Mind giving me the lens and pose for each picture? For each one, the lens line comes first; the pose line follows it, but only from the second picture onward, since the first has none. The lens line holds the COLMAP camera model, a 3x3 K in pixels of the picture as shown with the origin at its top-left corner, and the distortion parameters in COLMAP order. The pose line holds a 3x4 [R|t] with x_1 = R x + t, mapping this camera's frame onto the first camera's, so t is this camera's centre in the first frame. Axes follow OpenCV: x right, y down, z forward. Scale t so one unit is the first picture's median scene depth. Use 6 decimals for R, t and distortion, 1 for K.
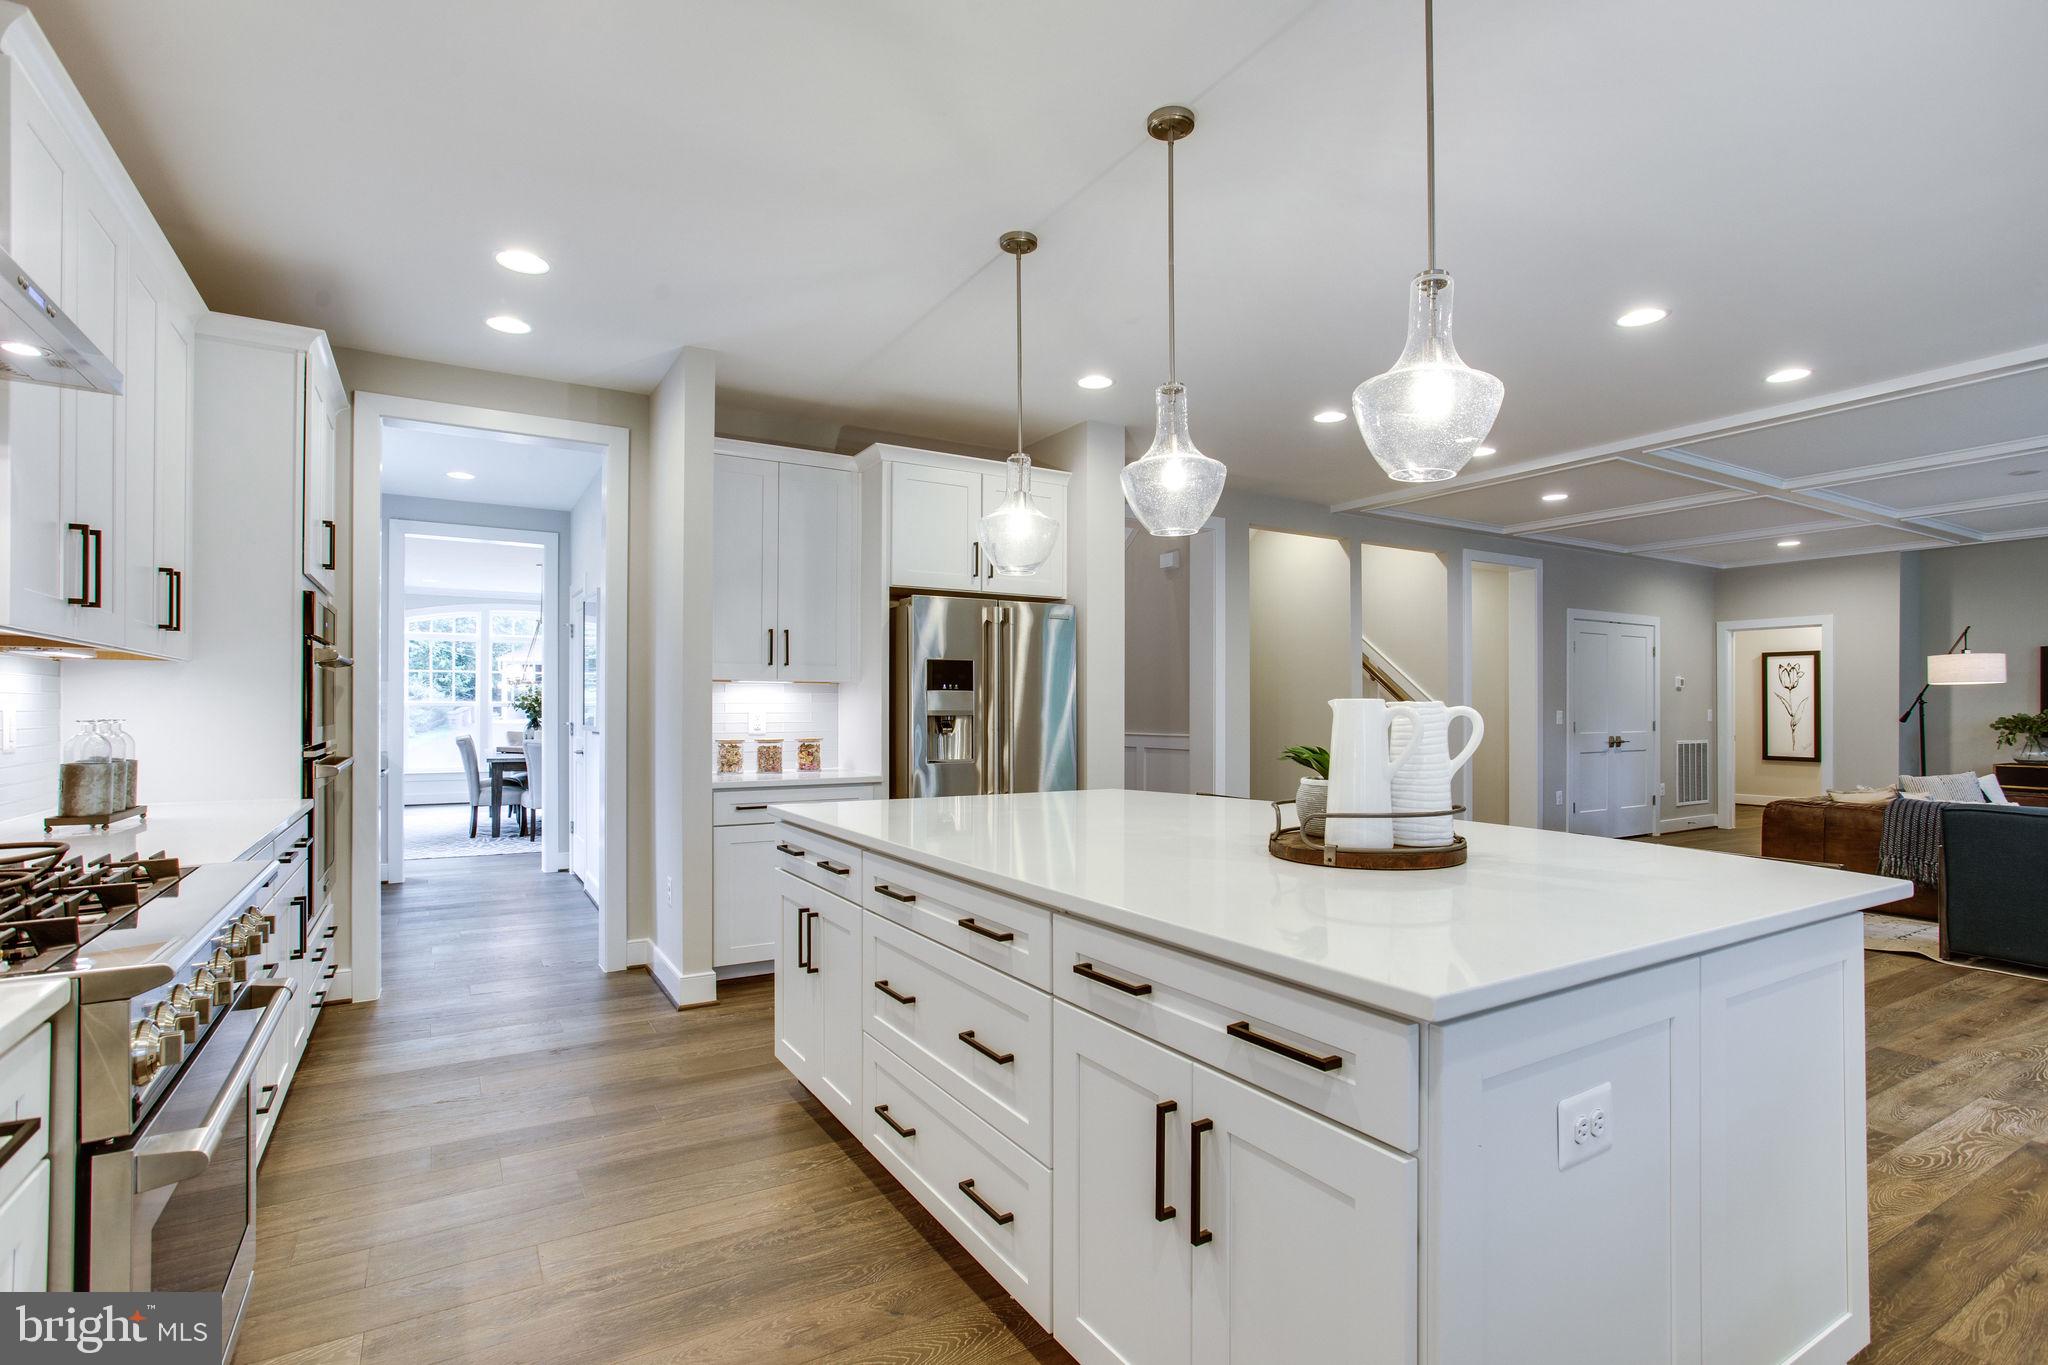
lens RADIAL K [[980.1, 0, 1034.0], [0, 980.1, 706.1], [0, 0, 1]] dist [-0.000866, 0.000068]
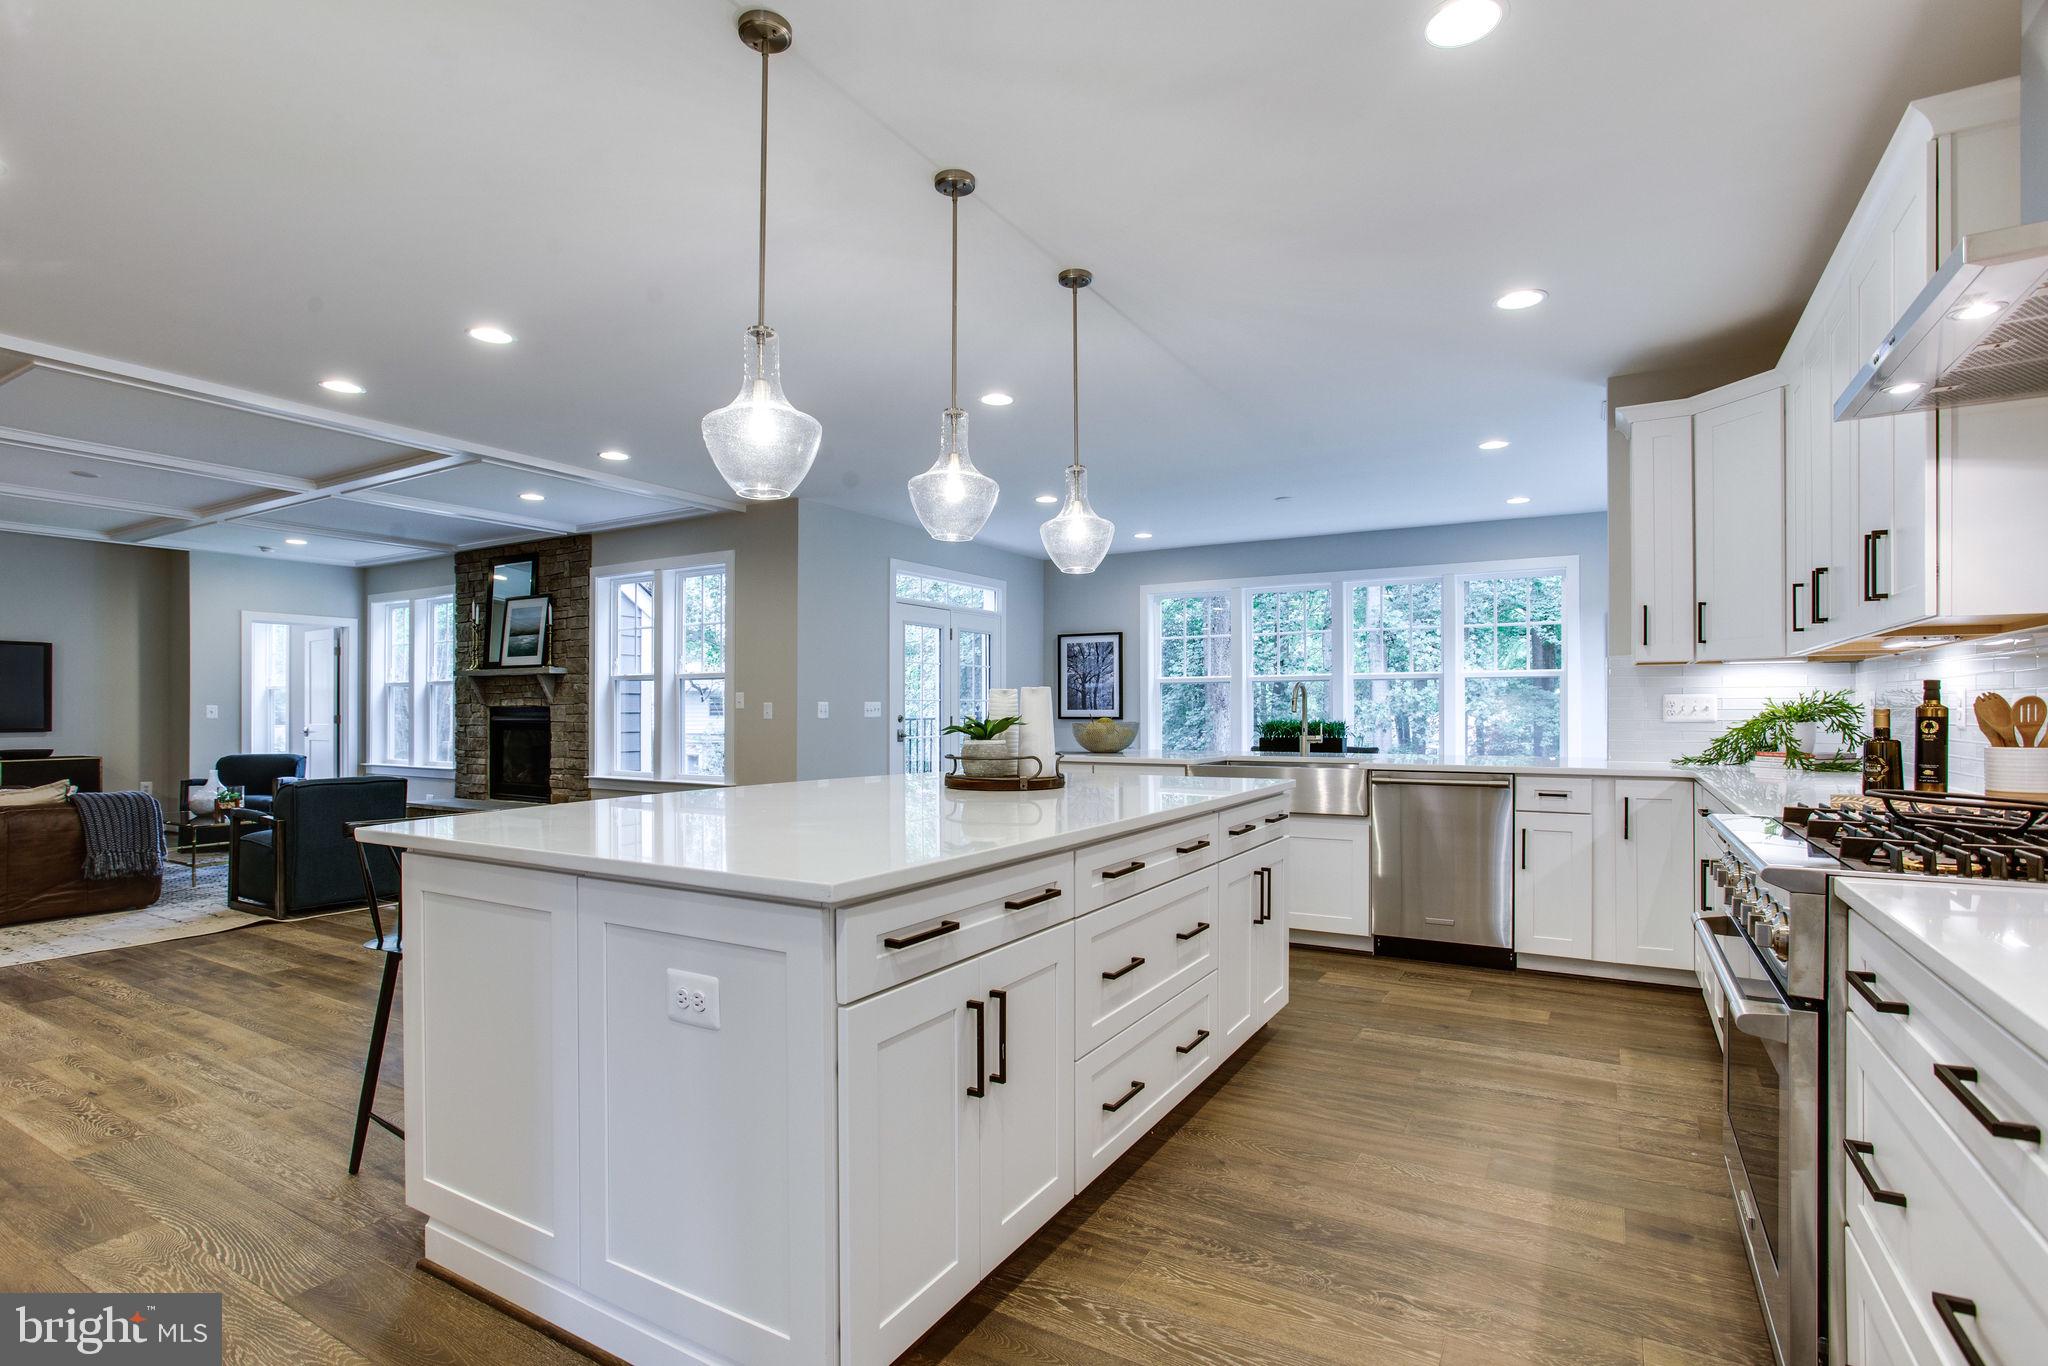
lens RADIAL K [[980.1, 0, 1034.0], [0, 980.1, 706.6], [0, 0, 1]] dist [-0.000866, 0.000068]
pose [[-0.470382, 0.004542, 0.882451, -0.997850], [-0.002079, 0.999978, -0.006255, 0.032695], [-0.882460, -0.004776, -0.470362, 1.575510]]
